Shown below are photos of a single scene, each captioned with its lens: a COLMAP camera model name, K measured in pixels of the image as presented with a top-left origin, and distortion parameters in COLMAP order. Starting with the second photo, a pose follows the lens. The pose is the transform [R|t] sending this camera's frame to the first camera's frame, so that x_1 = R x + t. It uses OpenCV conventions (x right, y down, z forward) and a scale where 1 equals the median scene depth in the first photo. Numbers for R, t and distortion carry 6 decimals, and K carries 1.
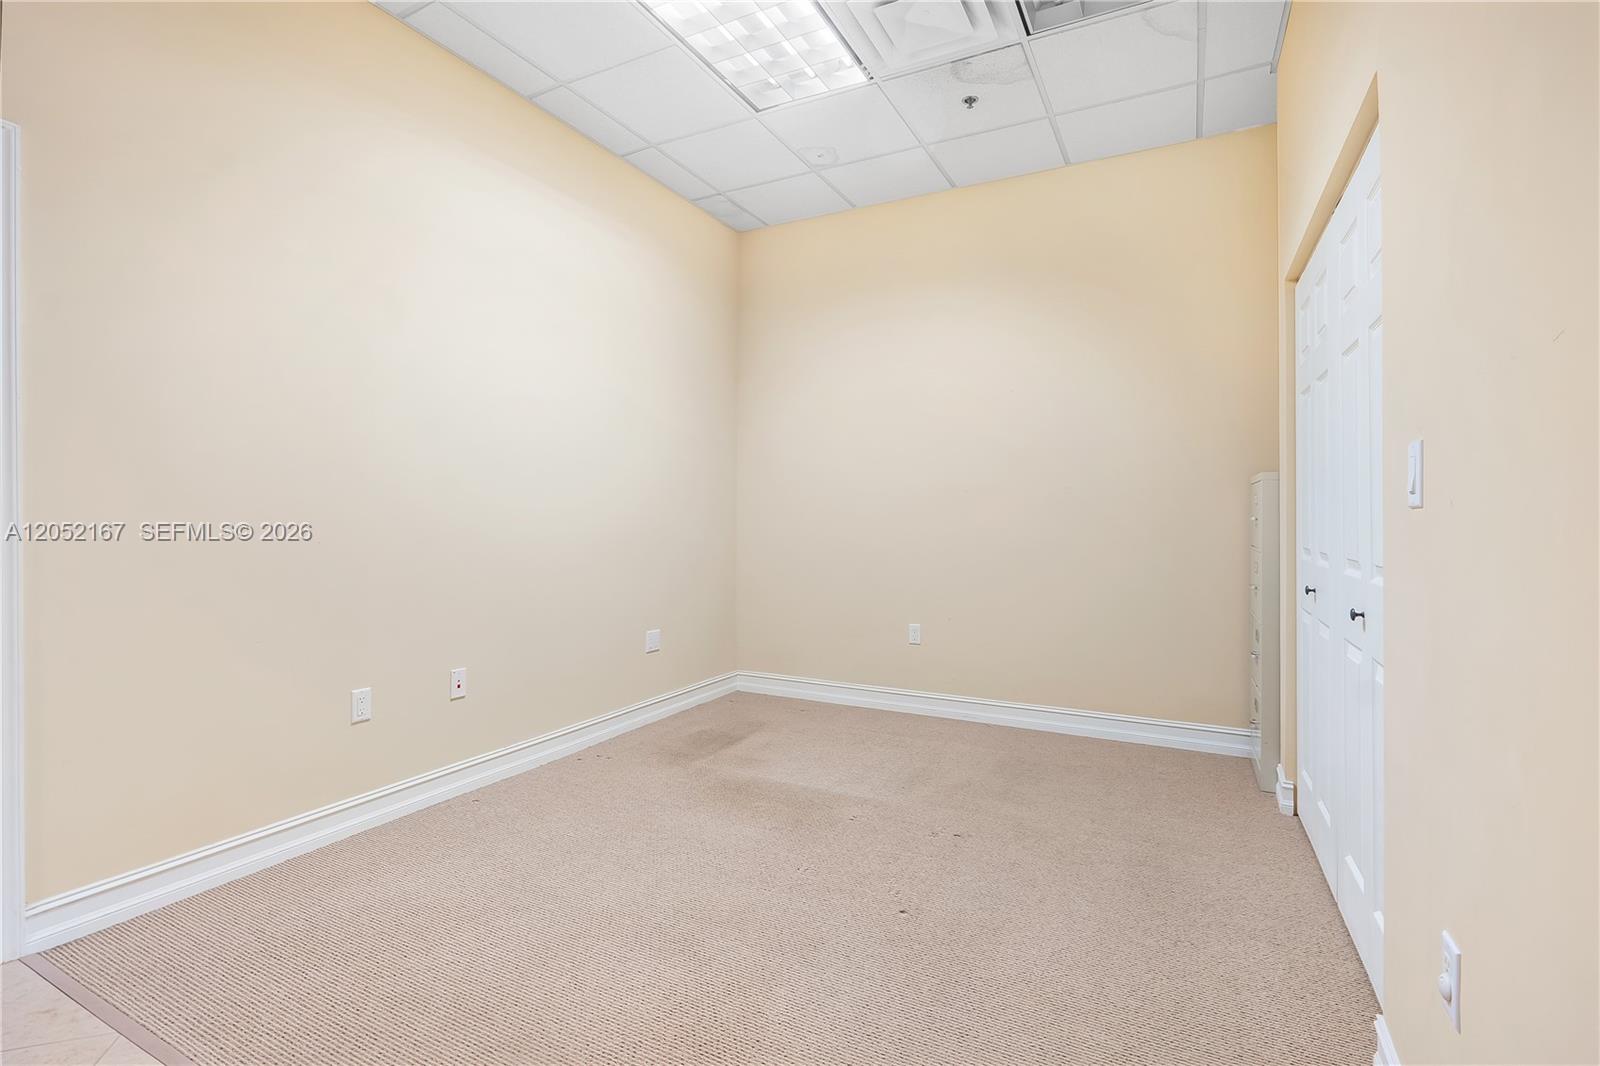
lens RADIAL K [[746.8, 0, 797.2], [0, 746.8, 521.0], [0, 0, 1]] dist [-0.003123, 0.000572]
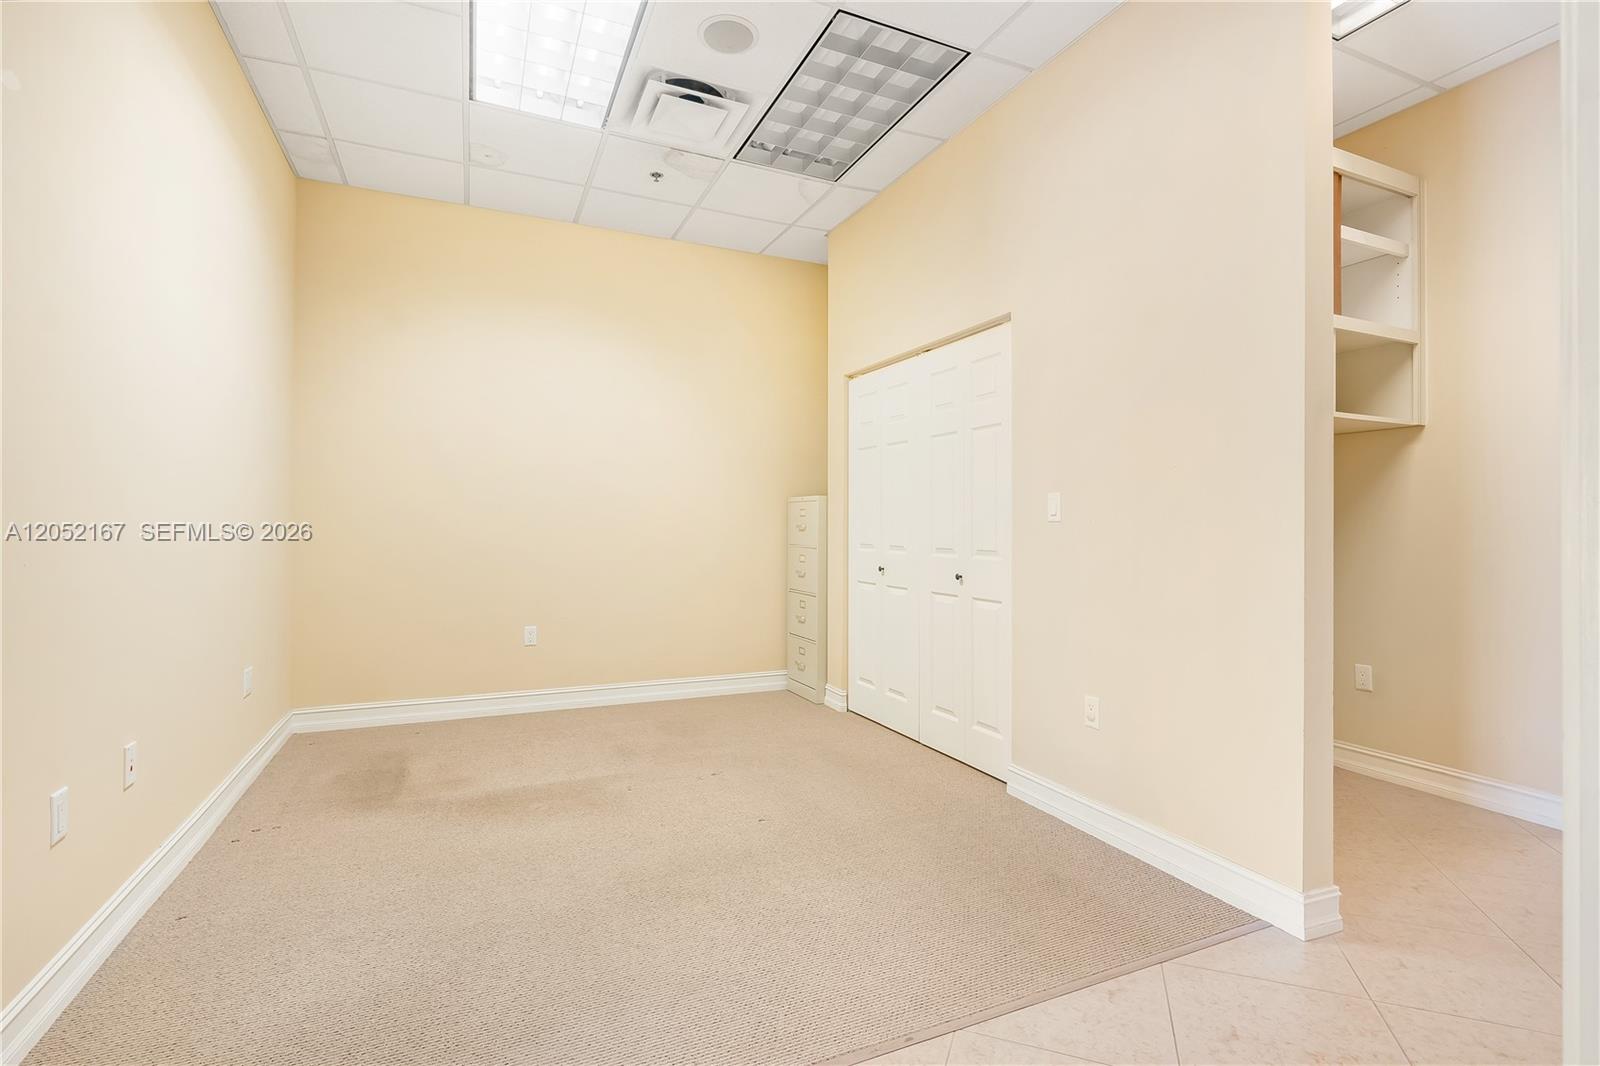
lens RADIAL K [[746.8, 0, 798.5], [0, 746.8, 533.4], [0, 0, 1]] dist [-0.003123, 0.000572]
pose [[0.619005, -0.009153, 0.785333, -0.569277], [0.001343, 0.999943, 0.010596, -0.003439], [-0.785386, -0.005504, 0.618982, 0.080362]]
